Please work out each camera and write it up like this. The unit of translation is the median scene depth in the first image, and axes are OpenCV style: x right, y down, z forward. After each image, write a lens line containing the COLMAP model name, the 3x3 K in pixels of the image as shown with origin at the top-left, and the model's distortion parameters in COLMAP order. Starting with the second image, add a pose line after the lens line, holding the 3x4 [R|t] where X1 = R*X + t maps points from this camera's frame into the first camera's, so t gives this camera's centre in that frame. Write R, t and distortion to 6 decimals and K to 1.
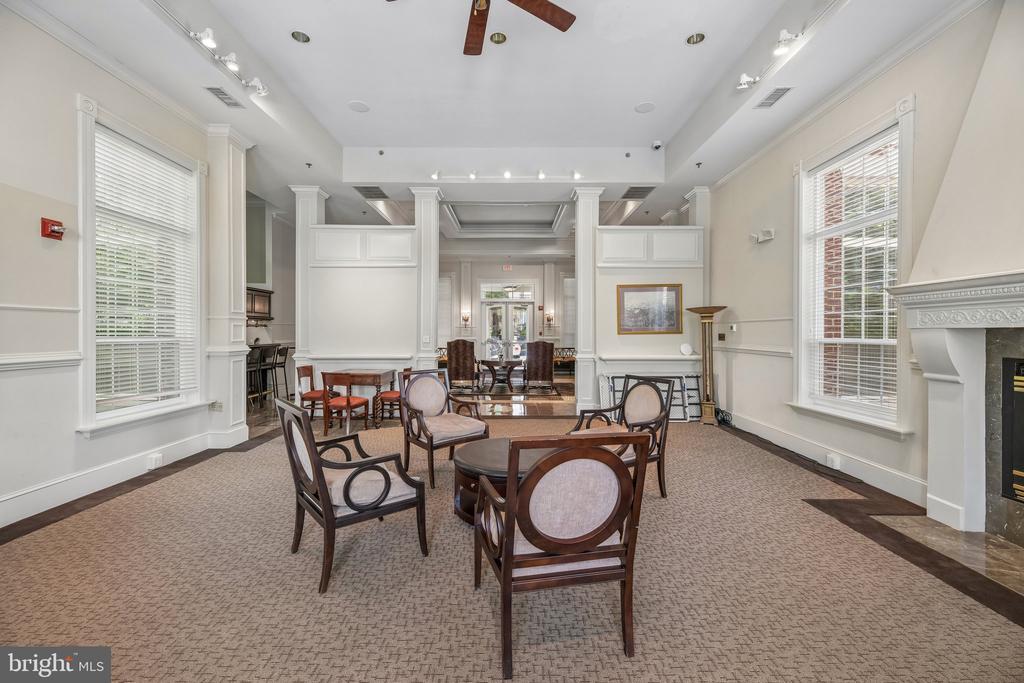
lens RADIAL K [[410.7, 0, 514.2], [0, 410.7, 334.0], [0, 0, 1]] dist [0.008500, 0.000099]
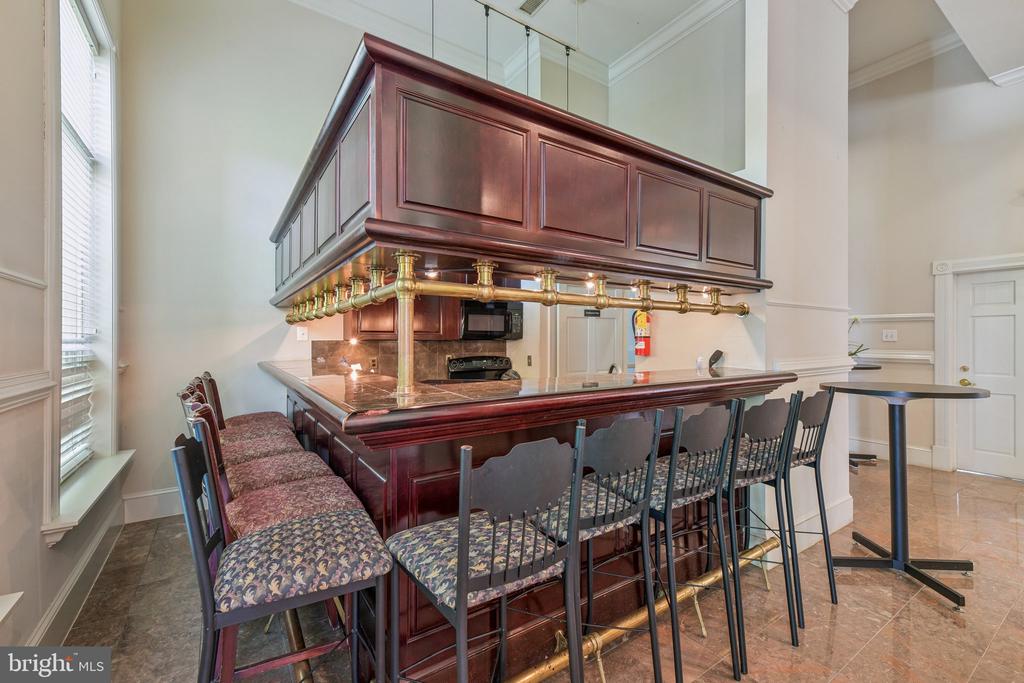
lens RADIAL K [[436.5, 0, 512.0], [0, 436.5, 341.5], [0, 0, 1]] dist [-0.000049, -0.000008]
pose [[0.548793, -0.002603, -0.835954, -0.437198], [0.002220, 0.999996, -0.001656, 0.002761], [0.835955, -0.000947, 0.548797, 0.696053]]
